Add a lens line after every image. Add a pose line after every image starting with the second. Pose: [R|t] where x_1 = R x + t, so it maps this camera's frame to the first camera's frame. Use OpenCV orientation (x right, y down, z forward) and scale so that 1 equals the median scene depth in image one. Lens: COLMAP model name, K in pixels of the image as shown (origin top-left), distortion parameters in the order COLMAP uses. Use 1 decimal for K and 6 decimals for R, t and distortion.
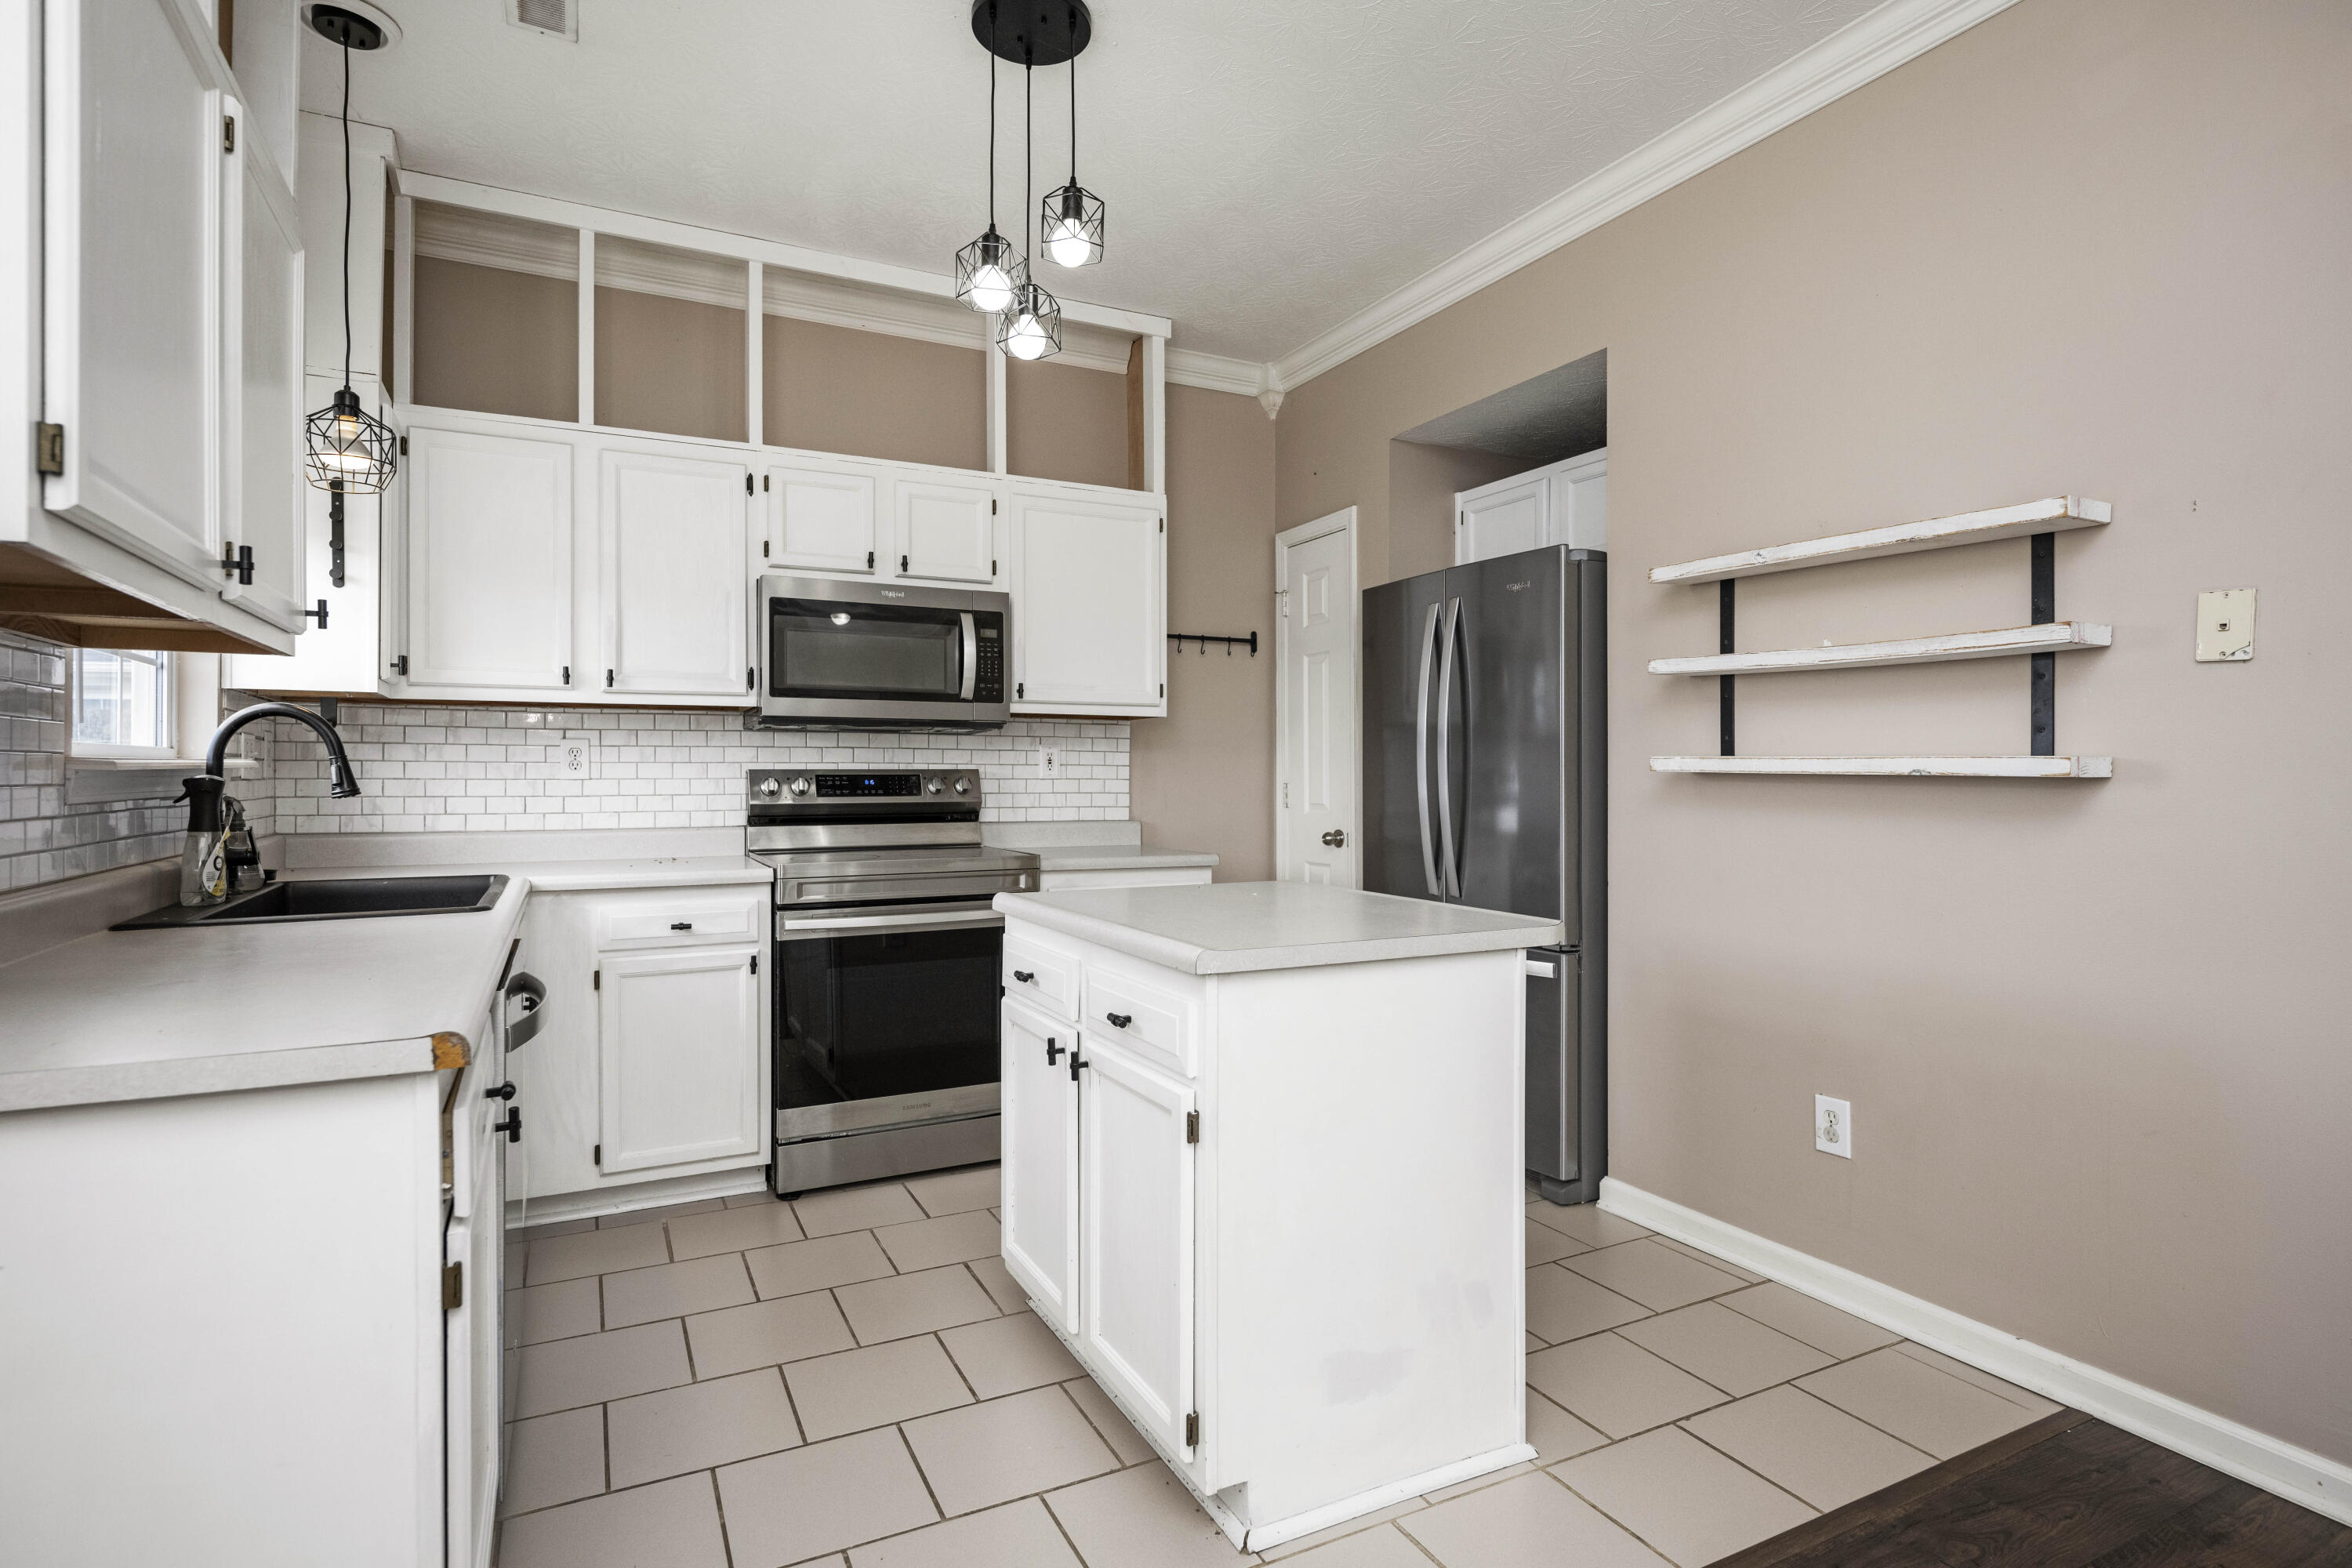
lens RADIAL K [[1179.6, 0, 1163.4], [0, 1179.6, 772.8], [0, 0, 1]] dist [0.001596, 0.002030]
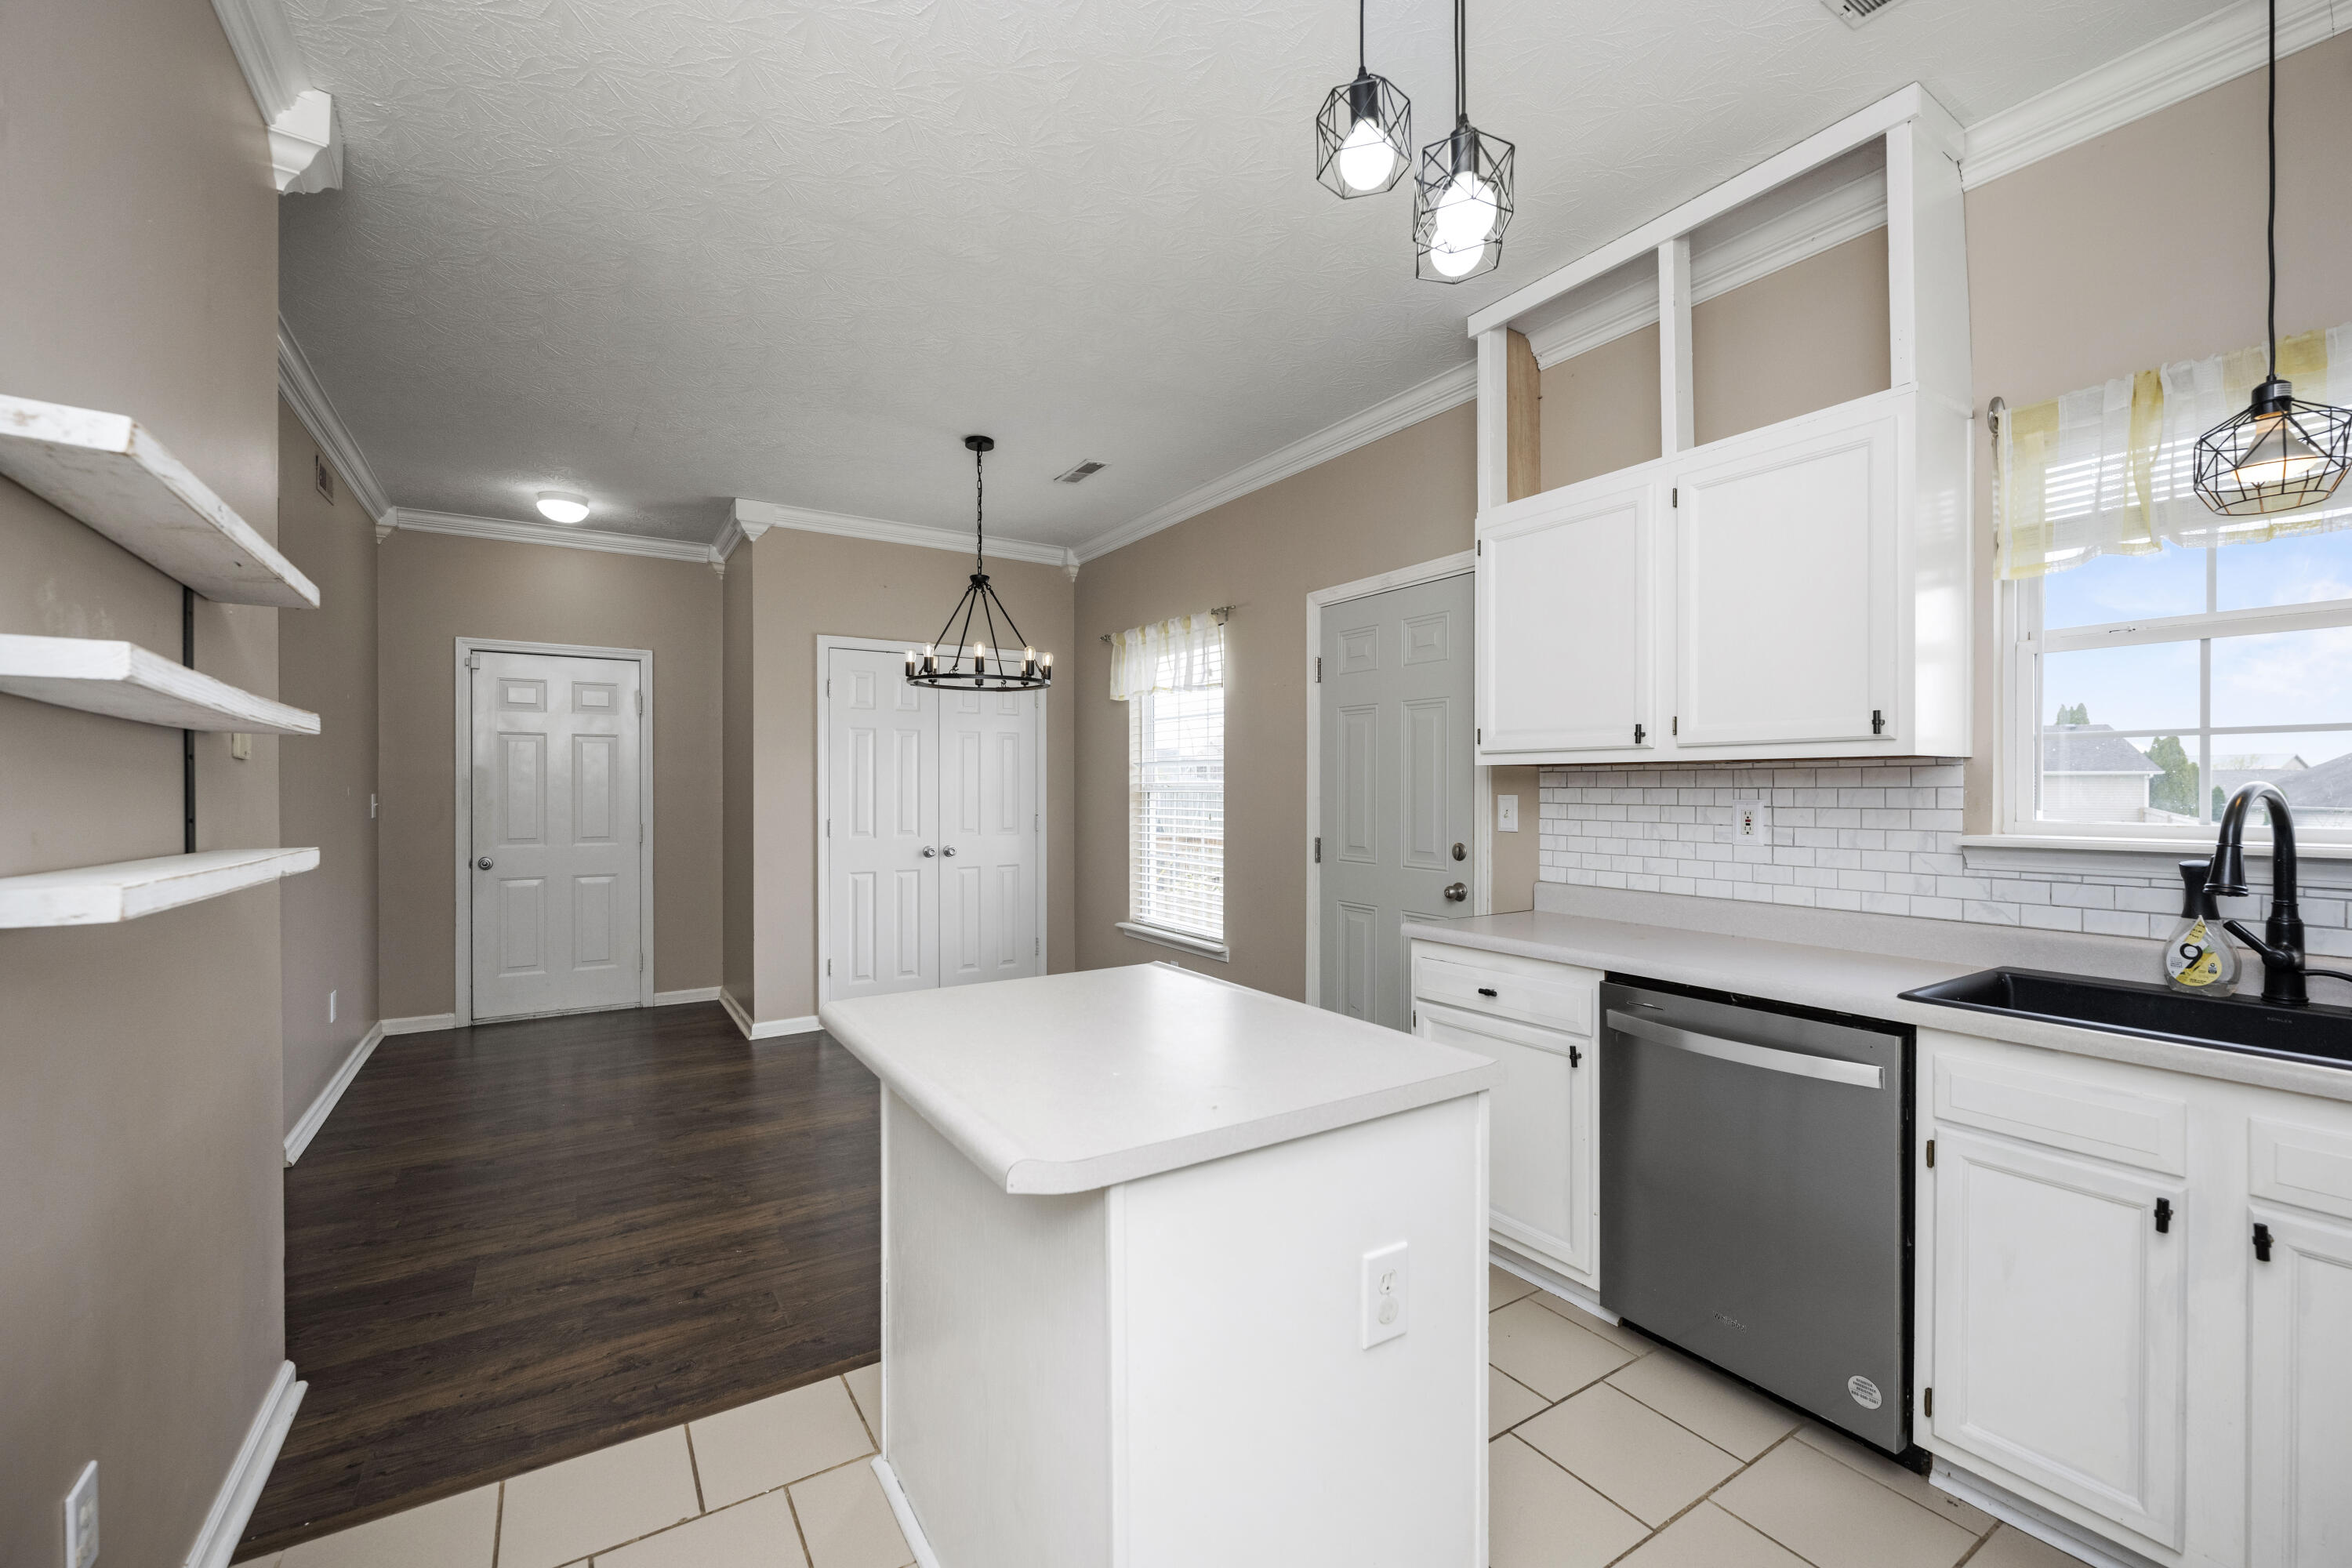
lens RADIAL K [[955.9, 0, 1139.7], [0, 955.9, 794.1], [0, 0, 1]] dist [-0.002173, 0.002646]
pose [[-0.997493, 0.001069, -0.070758, 0.075109], [0.000753, 0.999990, 0.004495, -0.037700], [0.070762, 0.004430, -0.997483, 1.143831]]
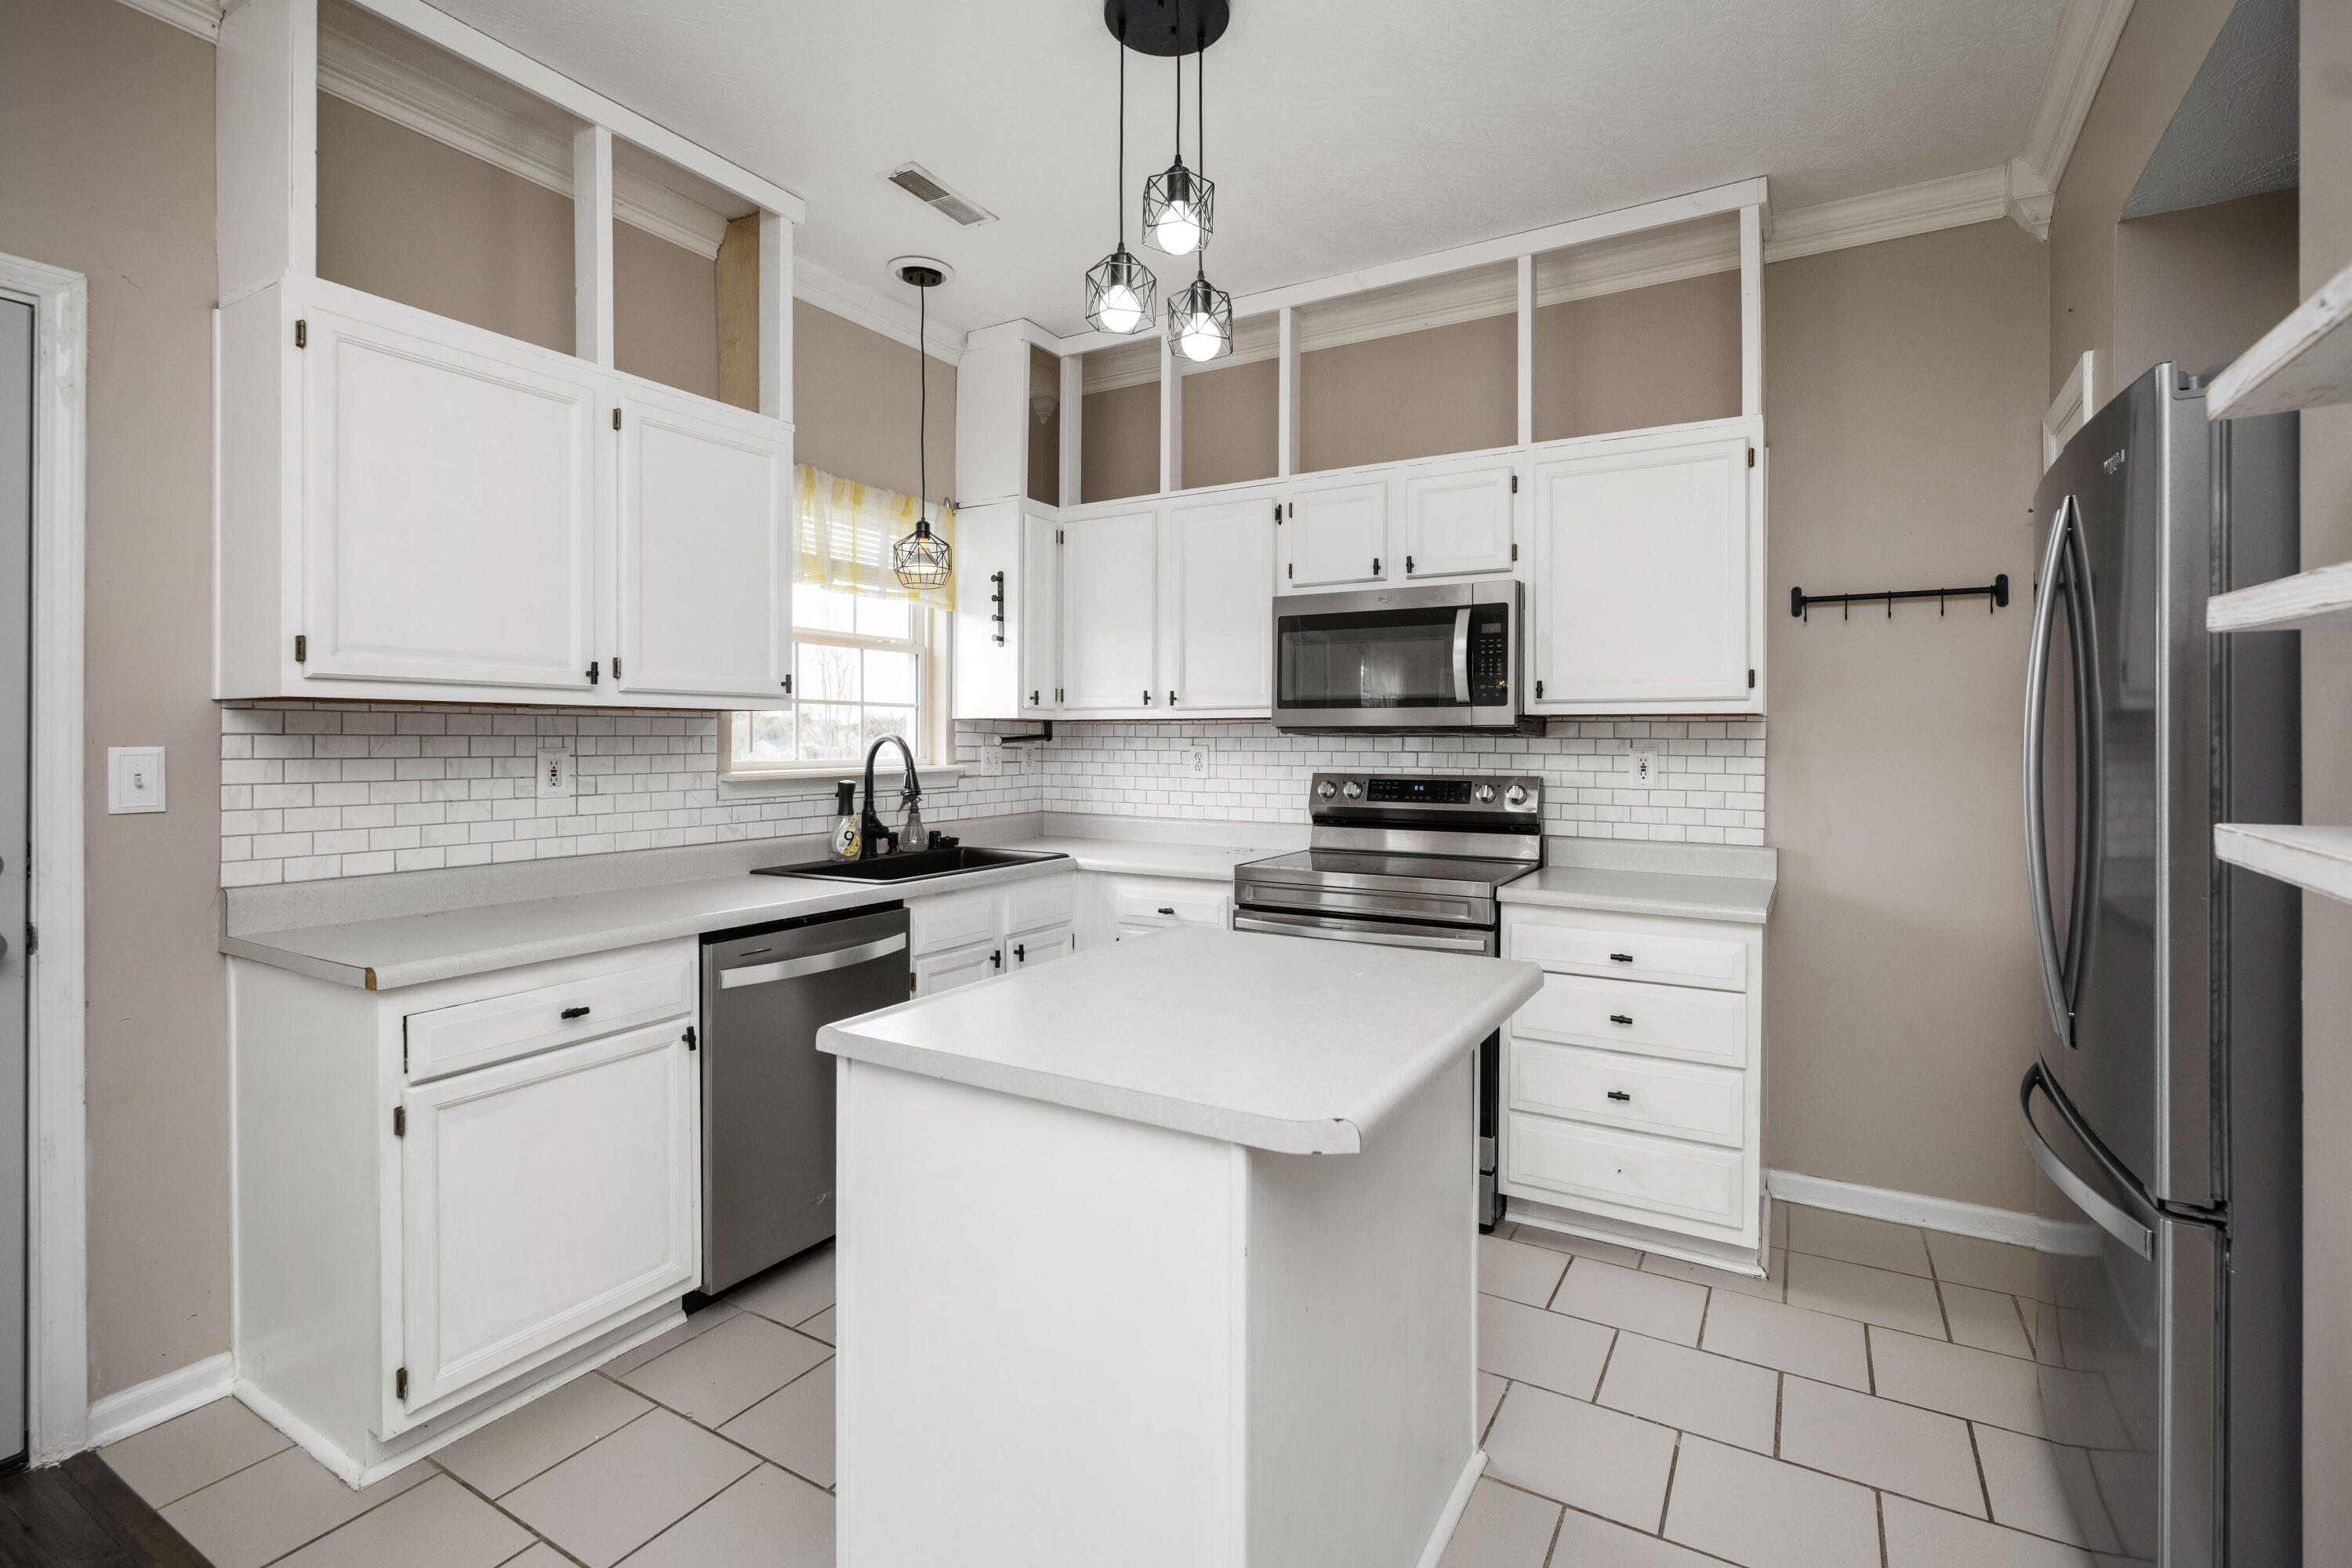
lens RADIAL K [[1077.1, 0, 1199.7], [0, 1077.1, 740.6], [0, 0, 1]] dist [-0.004225, -0.000144]
pose [[0.543085, 0.003291, -0.839671, 0.455916], [-0.001084, 0.999994, 0.003218, -0.038334], [0.839677, -0.000838, 0.543085, 0.402487]]
